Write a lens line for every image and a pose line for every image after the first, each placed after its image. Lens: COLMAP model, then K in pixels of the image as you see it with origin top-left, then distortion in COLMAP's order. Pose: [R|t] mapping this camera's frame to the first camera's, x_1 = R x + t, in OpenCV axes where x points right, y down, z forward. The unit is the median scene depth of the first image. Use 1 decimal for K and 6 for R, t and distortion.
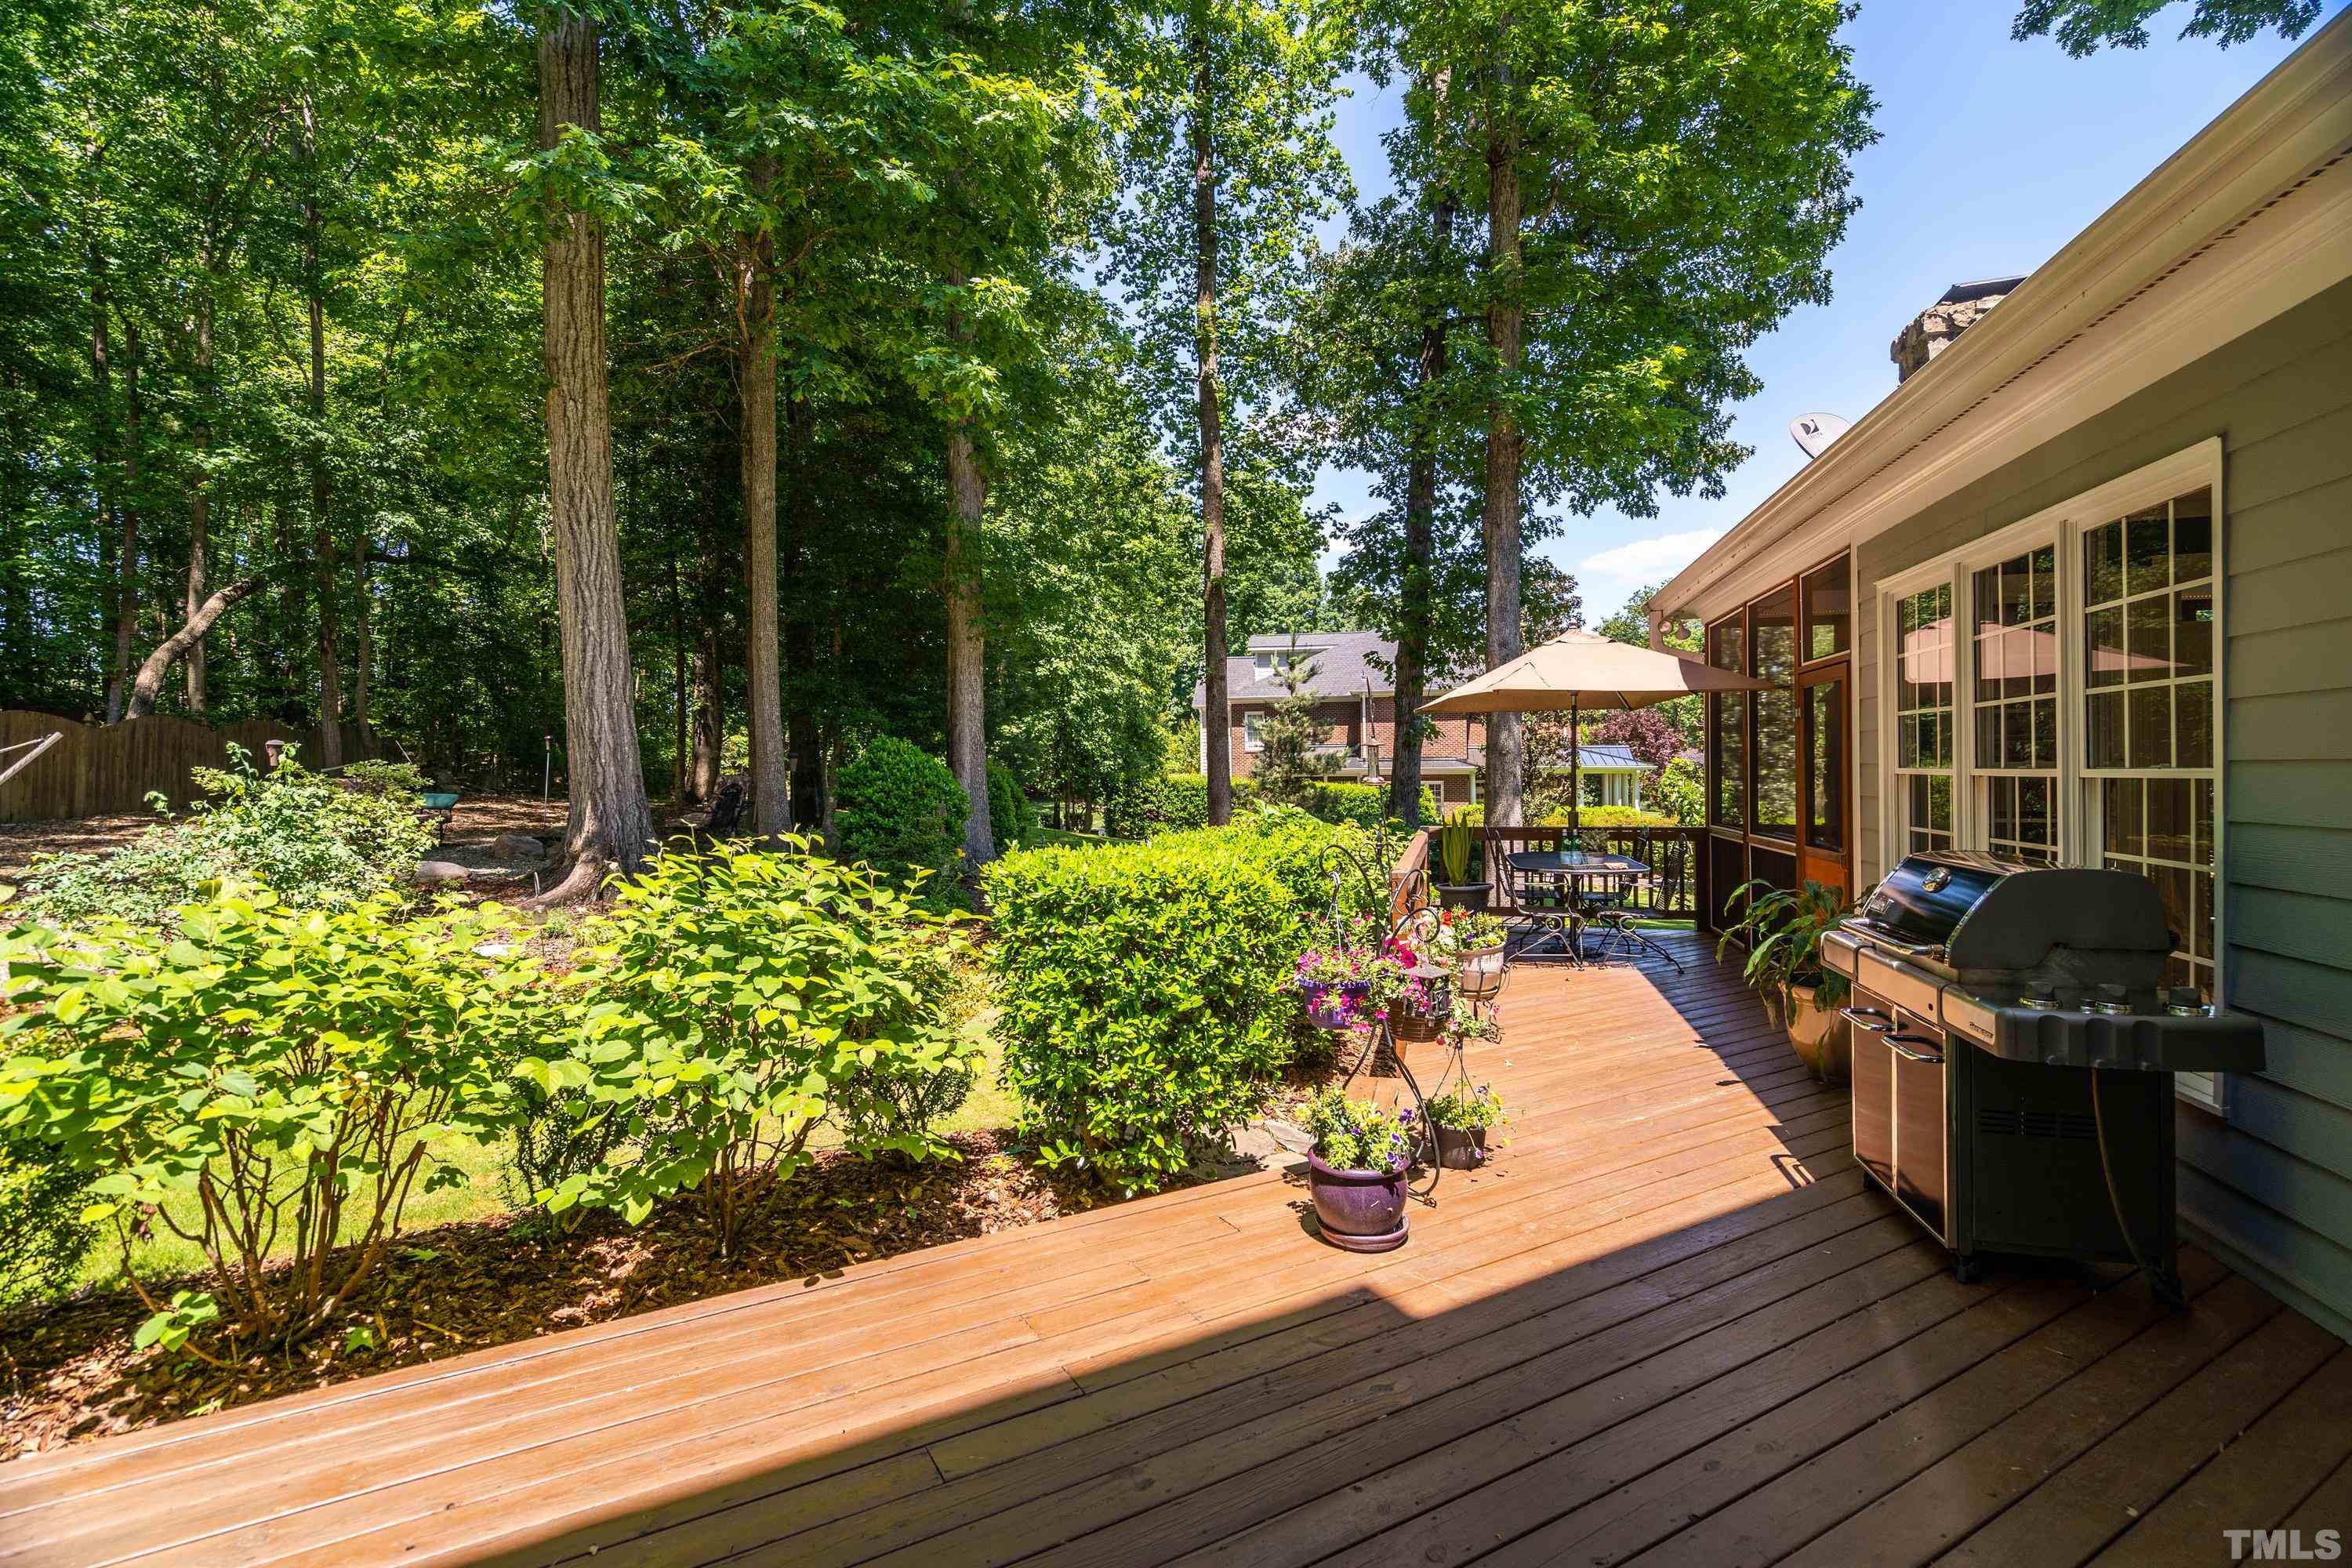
lens RADIAL K [[1071.6, 0, 1178.0], [0, 1071.6, 776.0], [0, 0, 1]] dist [-0.003235, 0.003242]
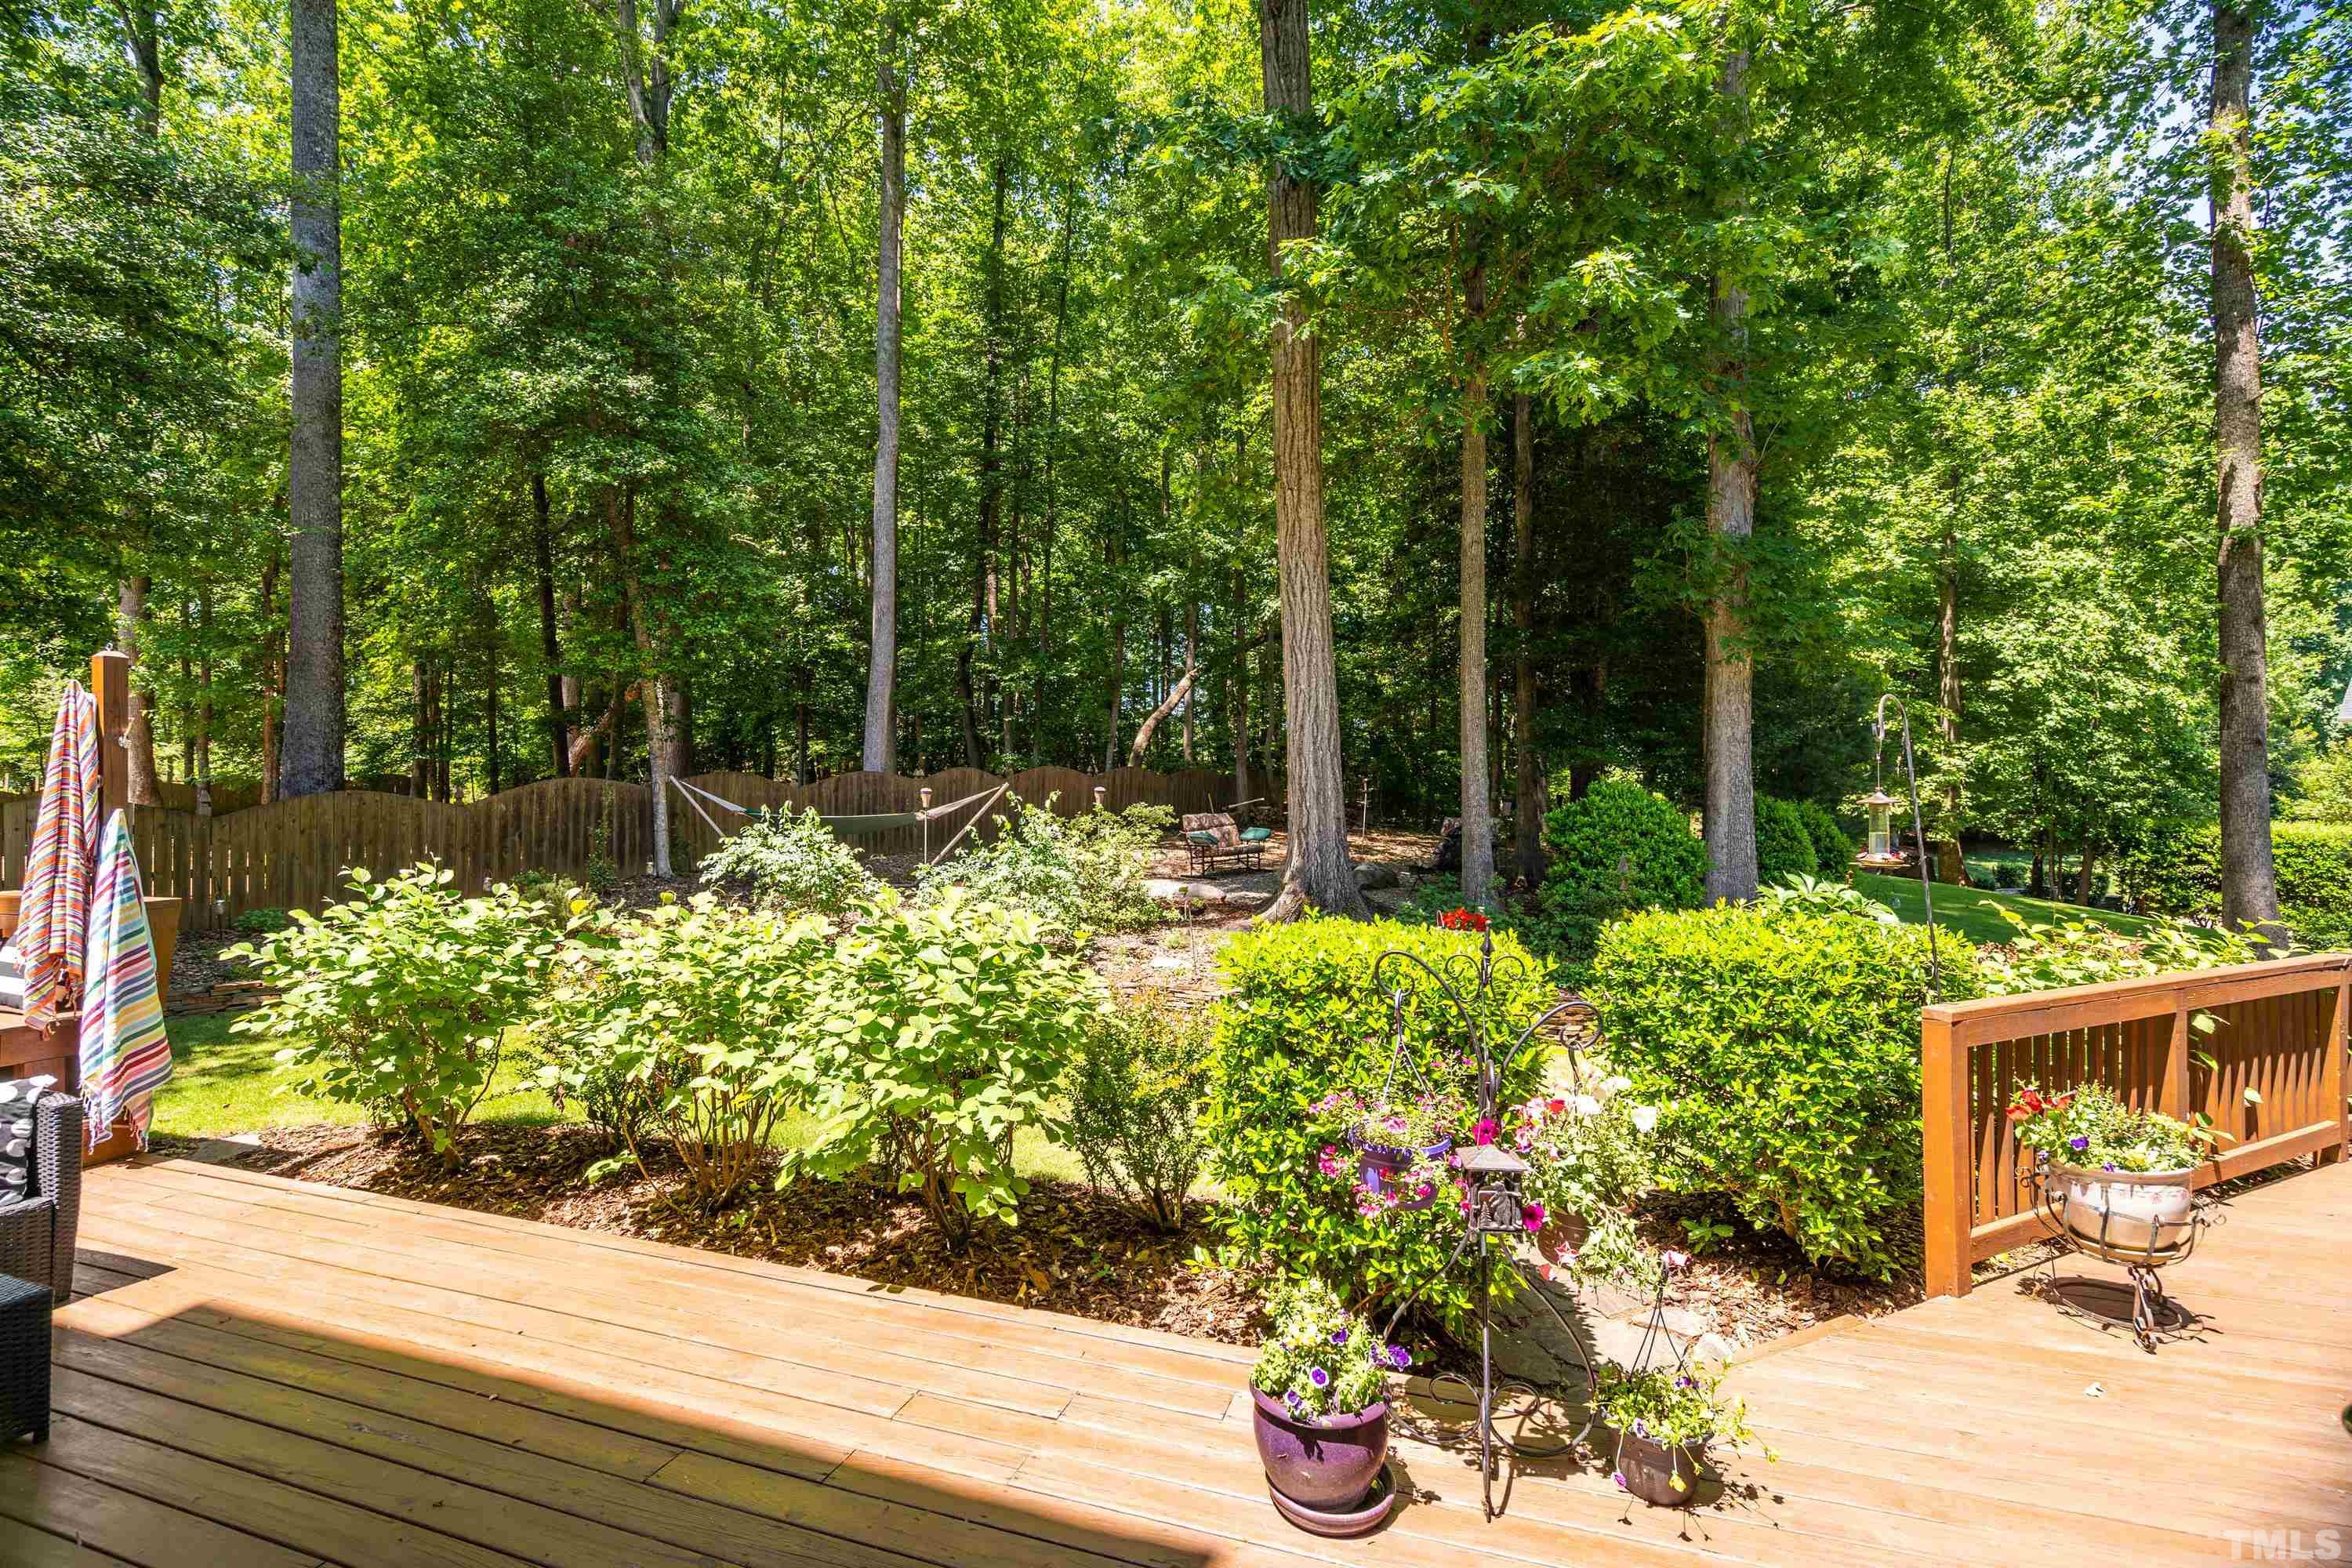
lens RADIAL K [[1071.6, 0, 1133.3], [0, 1071.6, 794.4], [0, 0, 1]] dist [-0.003235, 0.003242]
pose [[0.660015, 0.002226, -0.751250, 0.057651], [-0.014741, 0.999841, -0.009987, -0.003293], [0.751108, 0.017666, 0.659943, 0.038269]]
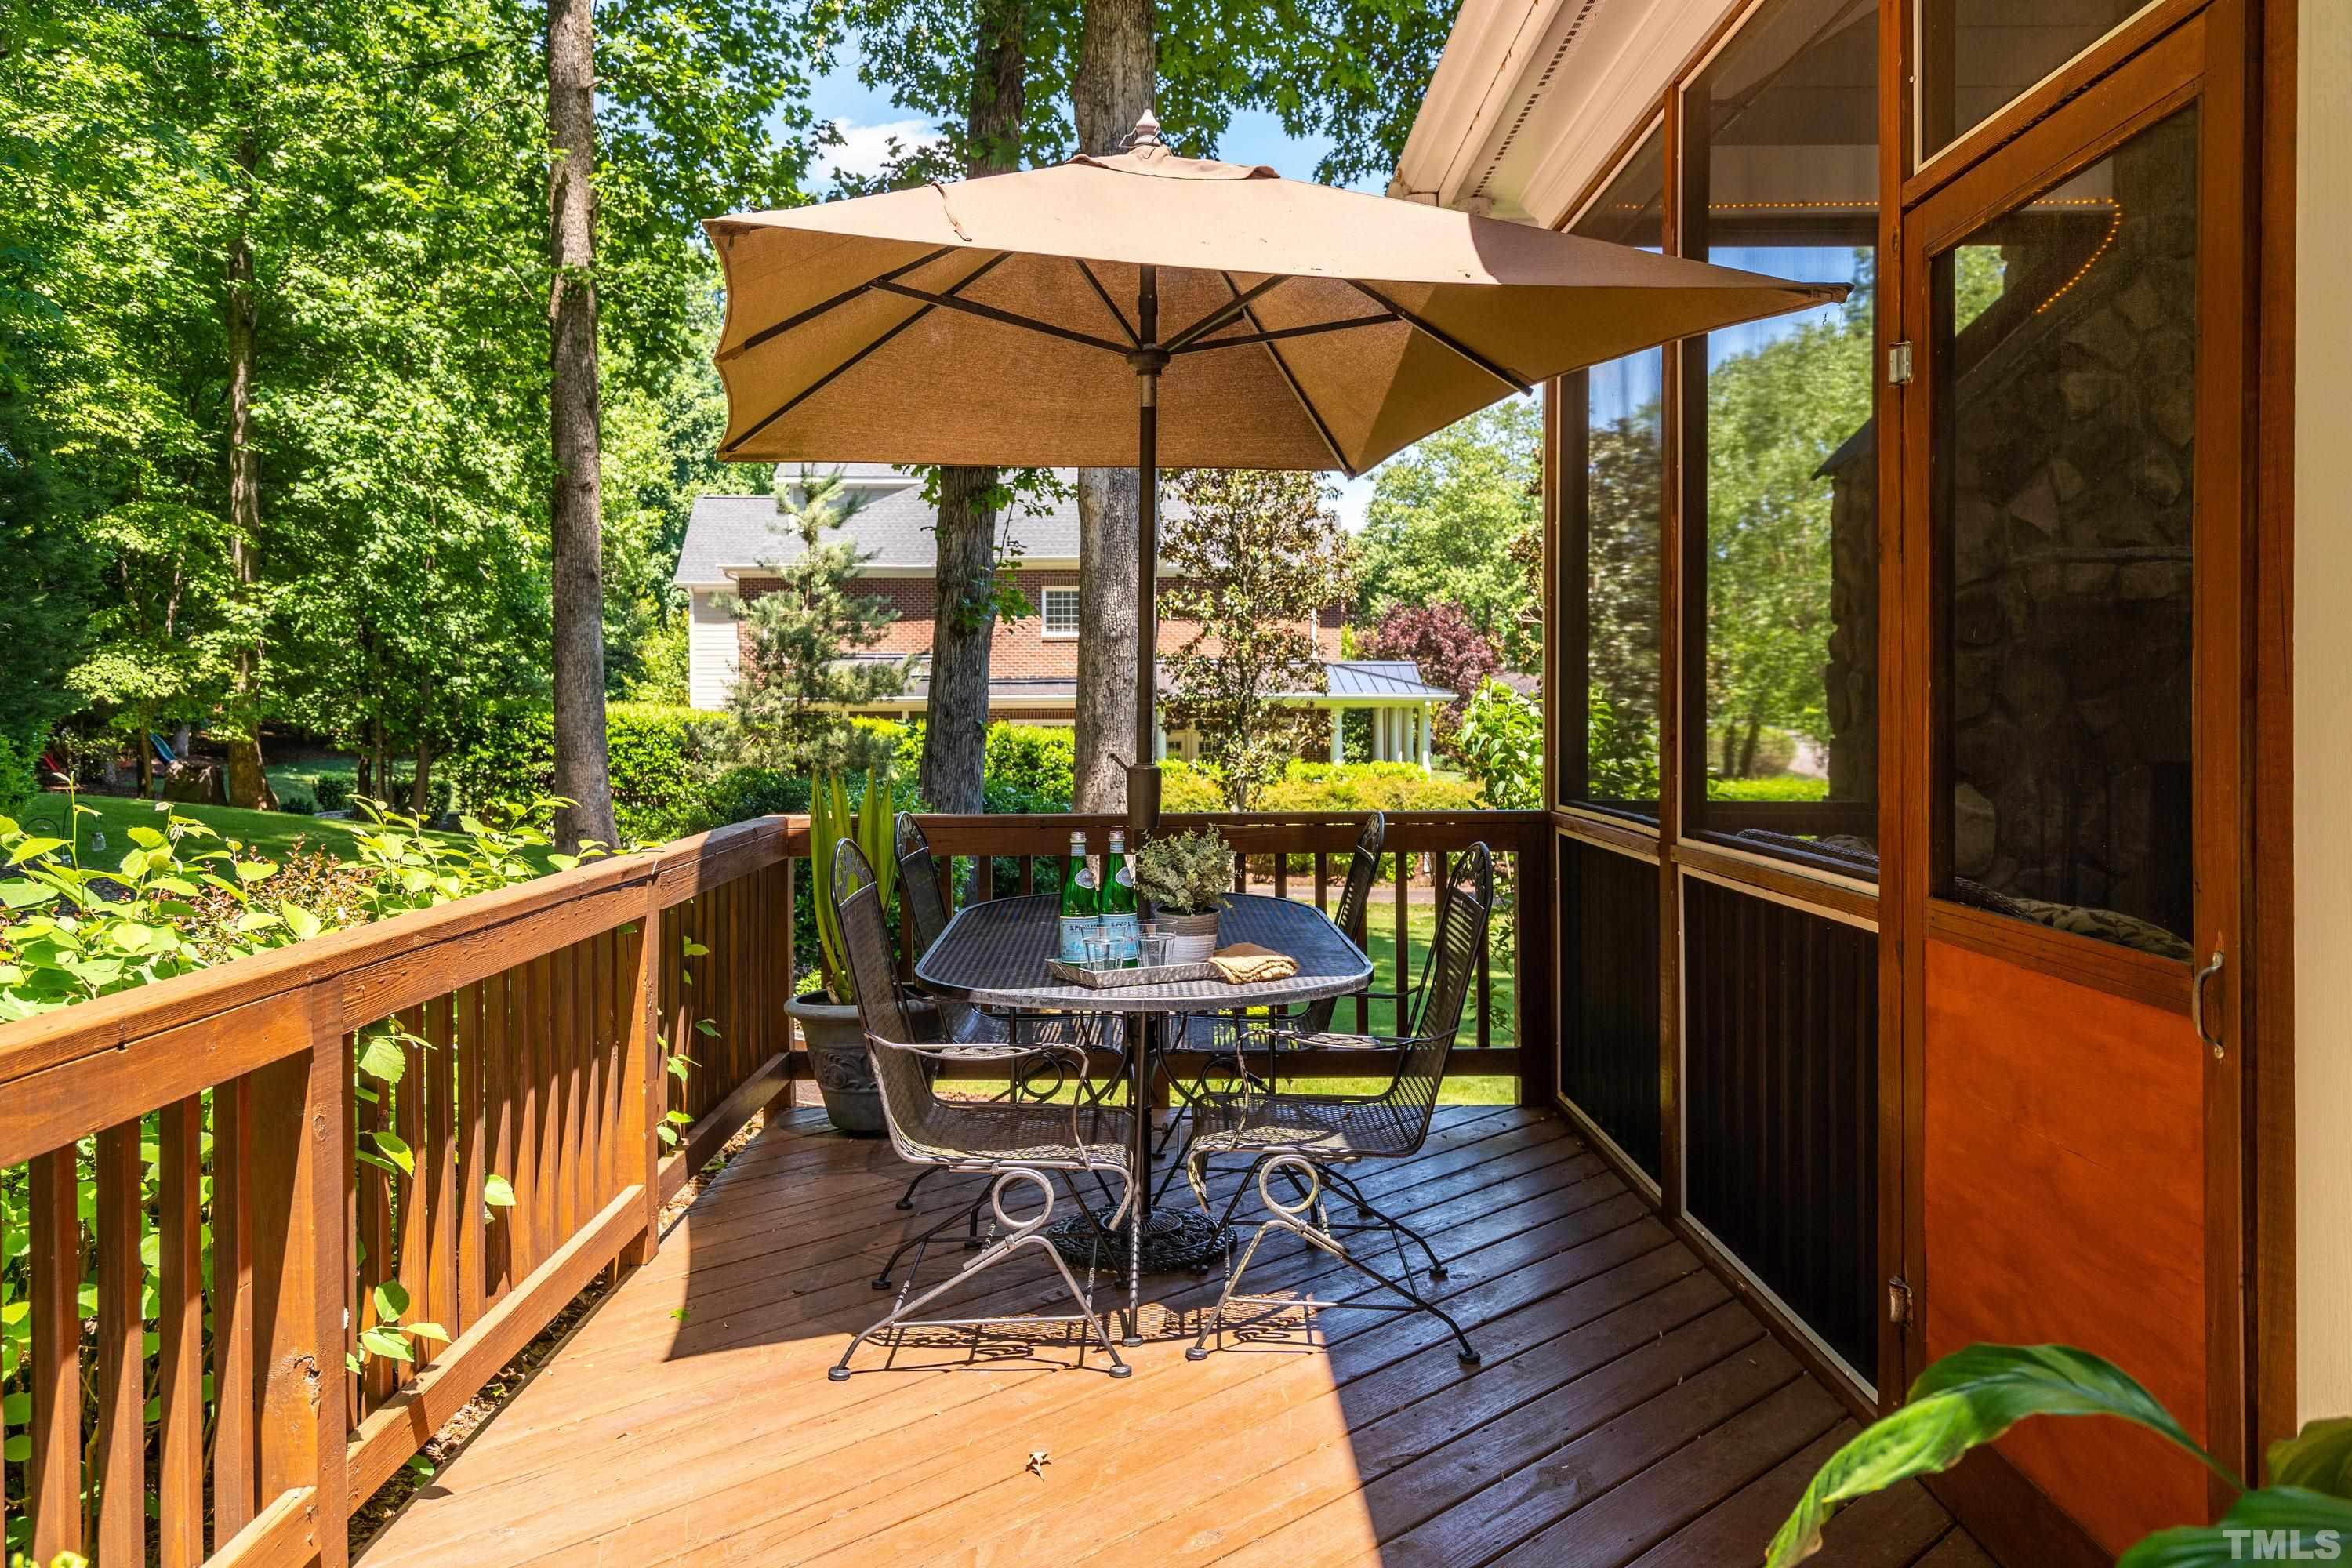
lens RADIAL K [[1799.1, 0, 1240.8], [0, 1799.1, 738.0], [0, 0, 1]] dist [-0.011696, -0.014697]
pose [[0.955997, 0.001306, 0.293372, 0.059163], [-0.005005, 0.999917, 0.011859, 0.004536], [-0.293332, -0.012805, 0.955925, 0.123397]]
